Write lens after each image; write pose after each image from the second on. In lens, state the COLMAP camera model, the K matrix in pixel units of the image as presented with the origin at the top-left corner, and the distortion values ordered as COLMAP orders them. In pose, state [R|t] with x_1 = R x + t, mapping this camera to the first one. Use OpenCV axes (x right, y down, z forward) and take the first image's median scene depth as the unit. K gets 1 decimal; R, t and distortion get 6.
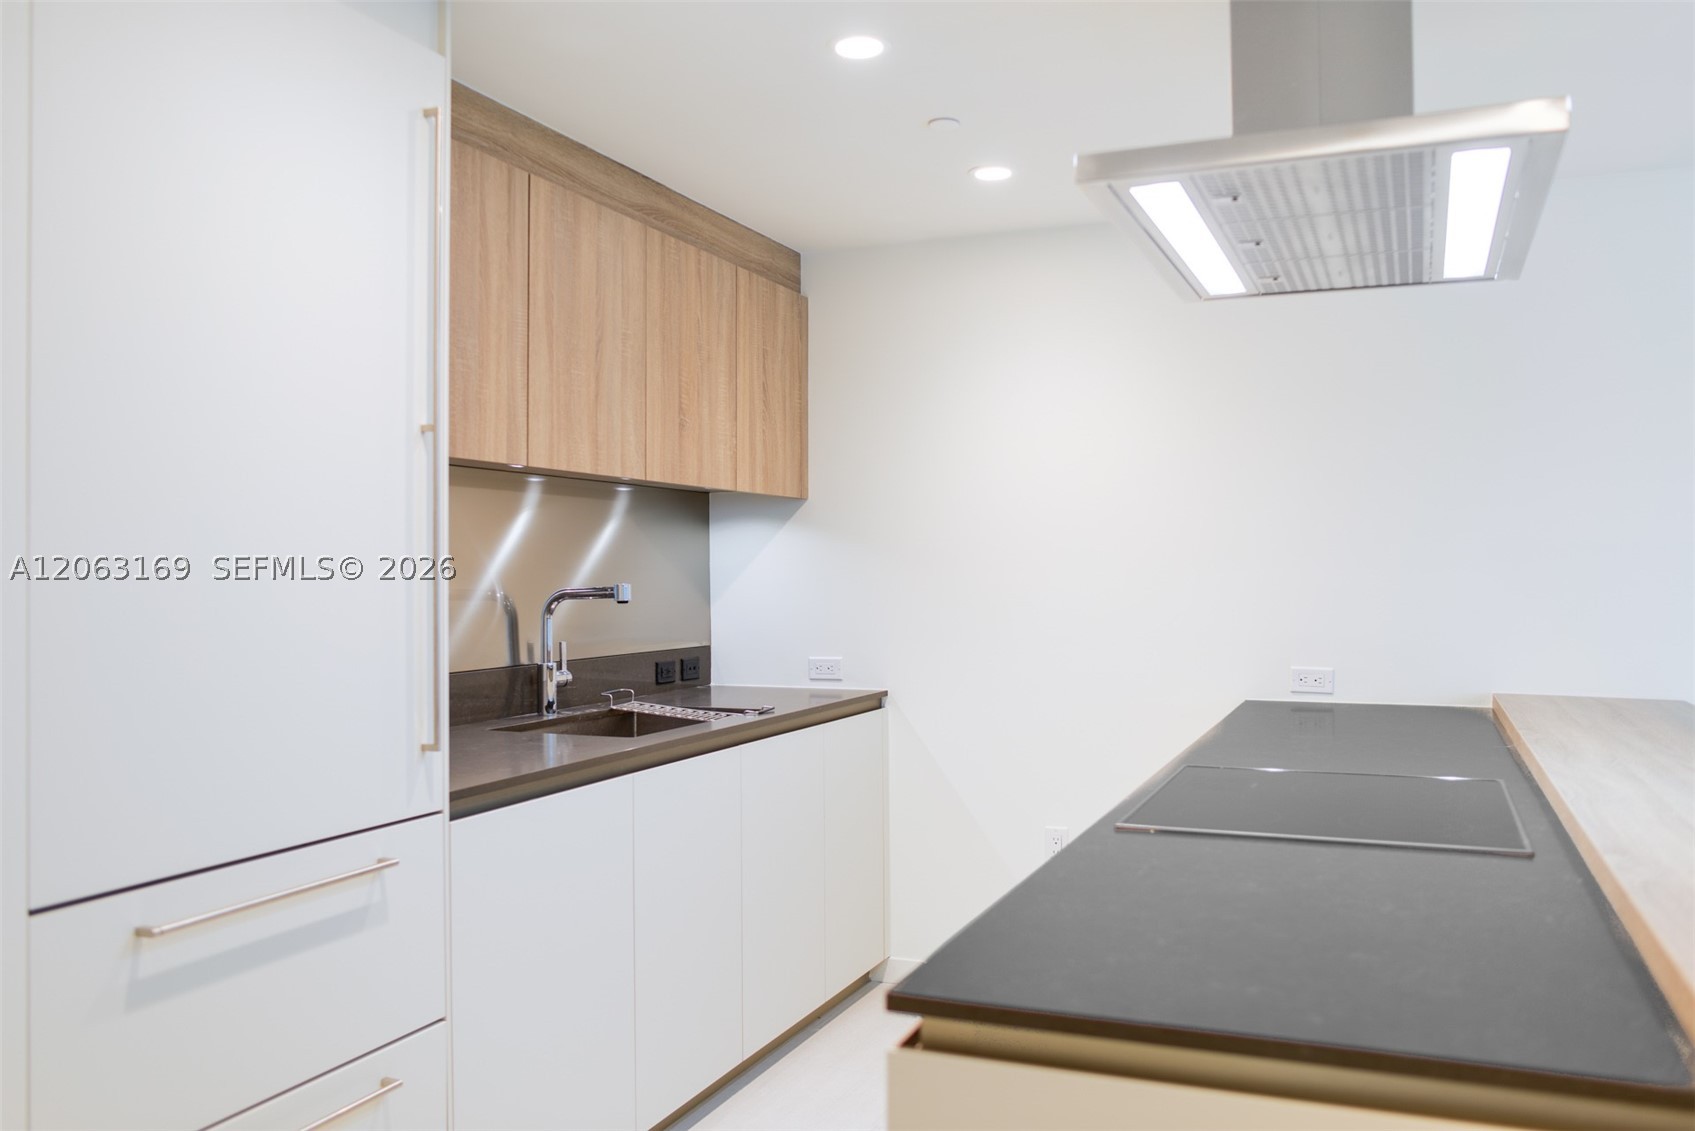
lens RADIAL K [[1358.1, 0, 851.1], [0, 1358.1, 562.5], [0, 0, 1]] dist [-0.046888, 0.008812]
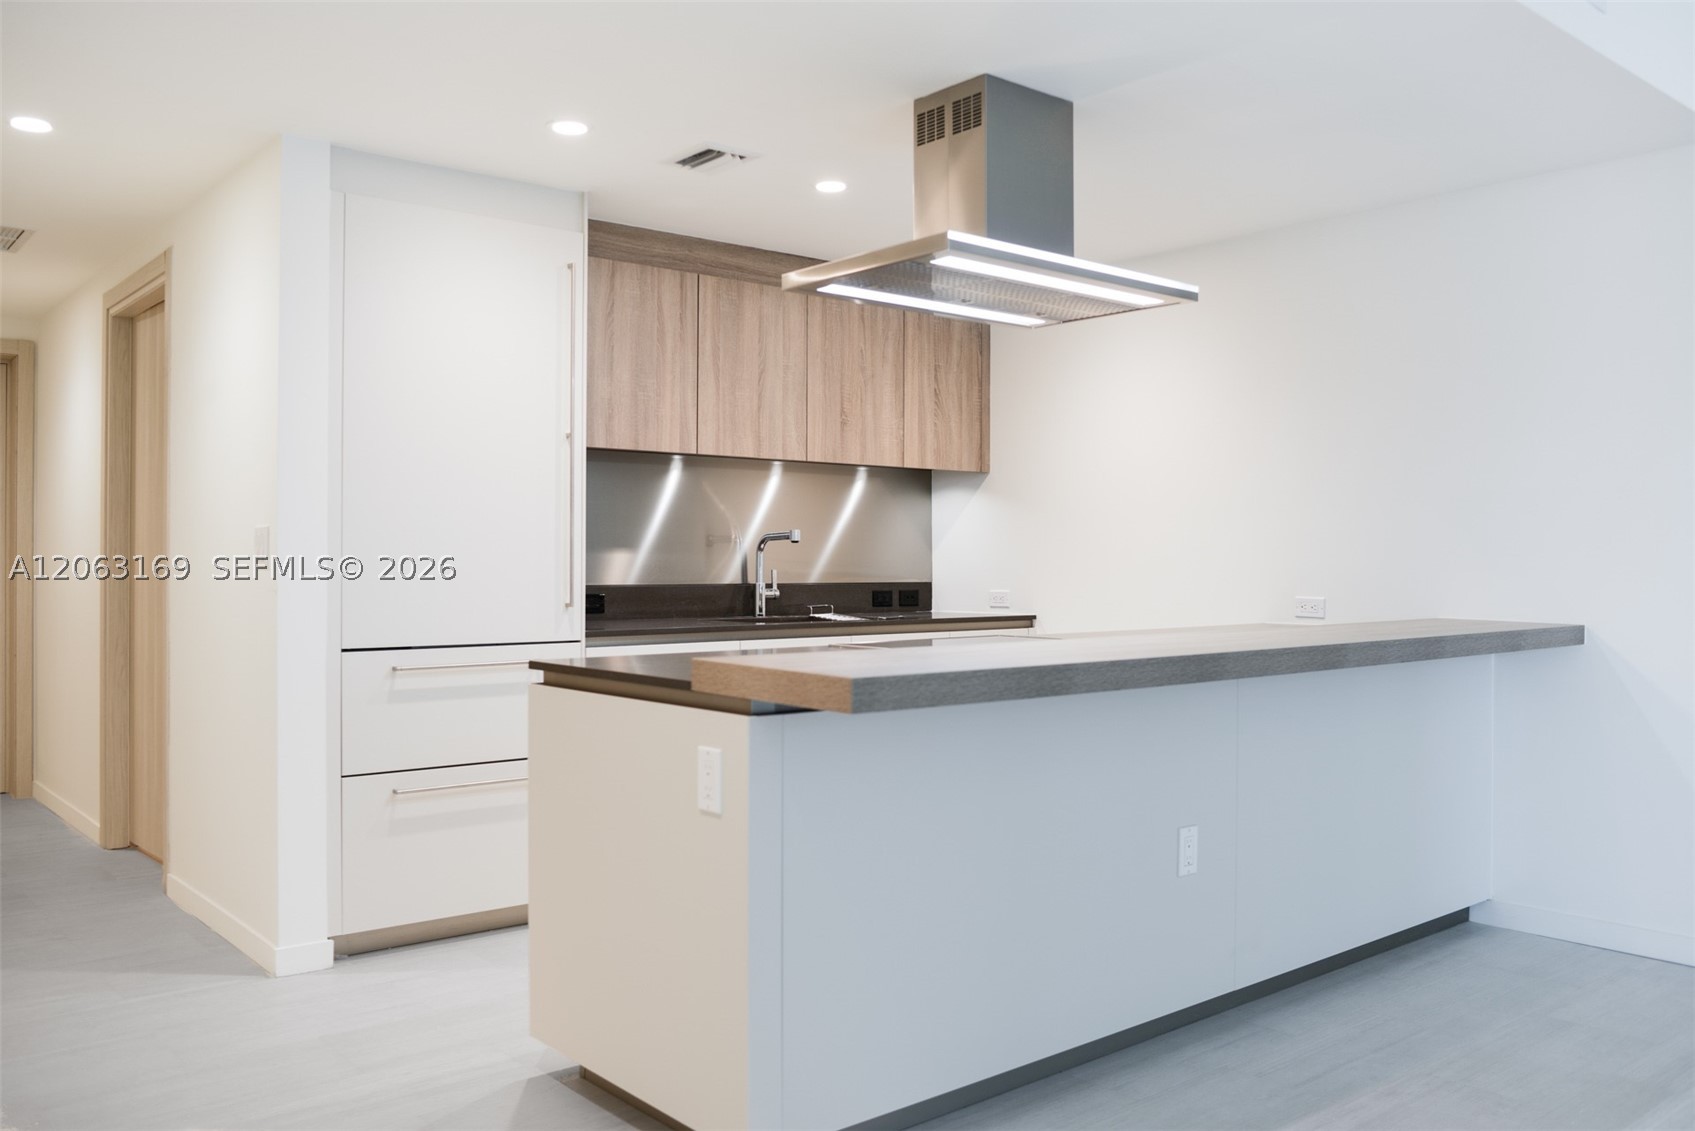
lens RADIAL K [[1358.1, 0, 851.1], [0, 1358.1, 562.5], [0, 0, 1]] dist [-0.046888, 0.008812]
pose [[0.887024, 0.003833, -0.461707, 0.581913], [-0.001486, 0.999984, 0.005446, 0.043449], [0.461721, -0.004145, 0.887016, -0.314466]]
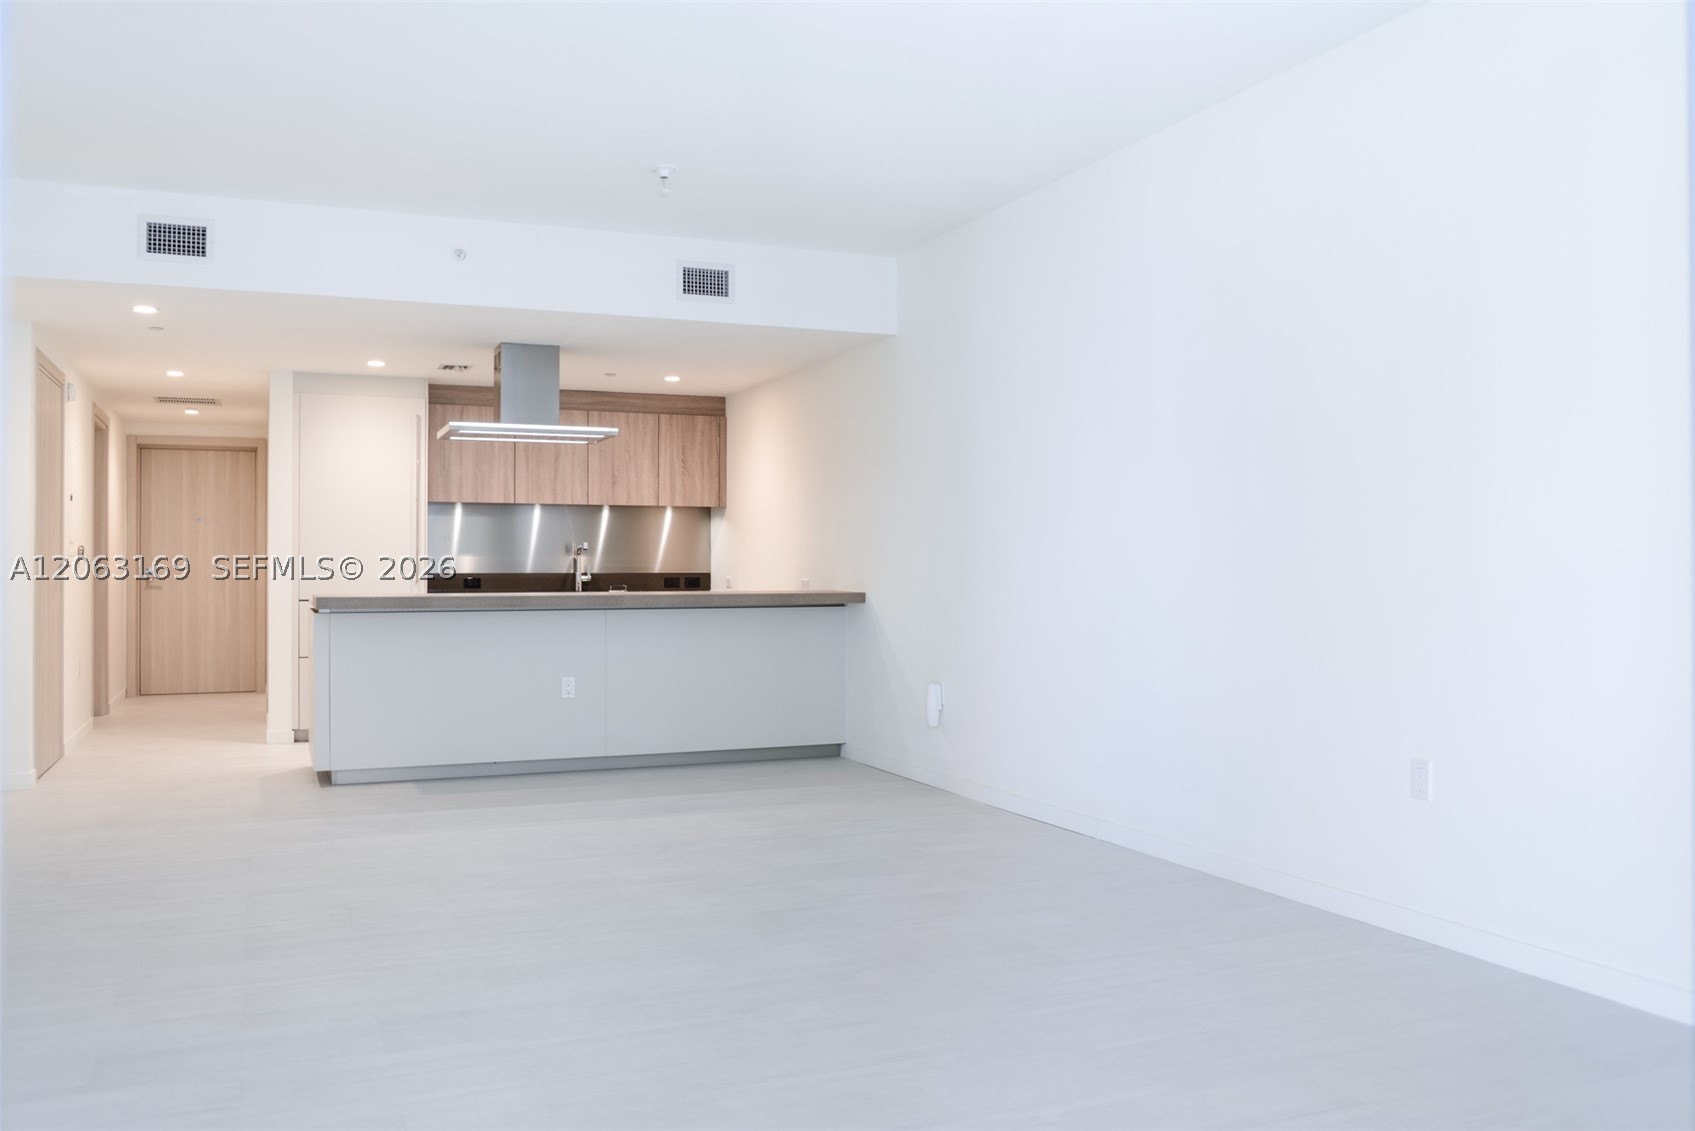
lens RADIAL K [[1358.1, 0, 851.1], [0, 1358.1, 562.5], [0, 0, 1]] dist [-0.046888, 0.008812]
pose [[0.717258, 0.000586, -0.696808, 2.092105], [0.002668, 0.999990, 0.003587, 0.046531], [0.696803, -0.004432, 0.717249, -0.576614]]
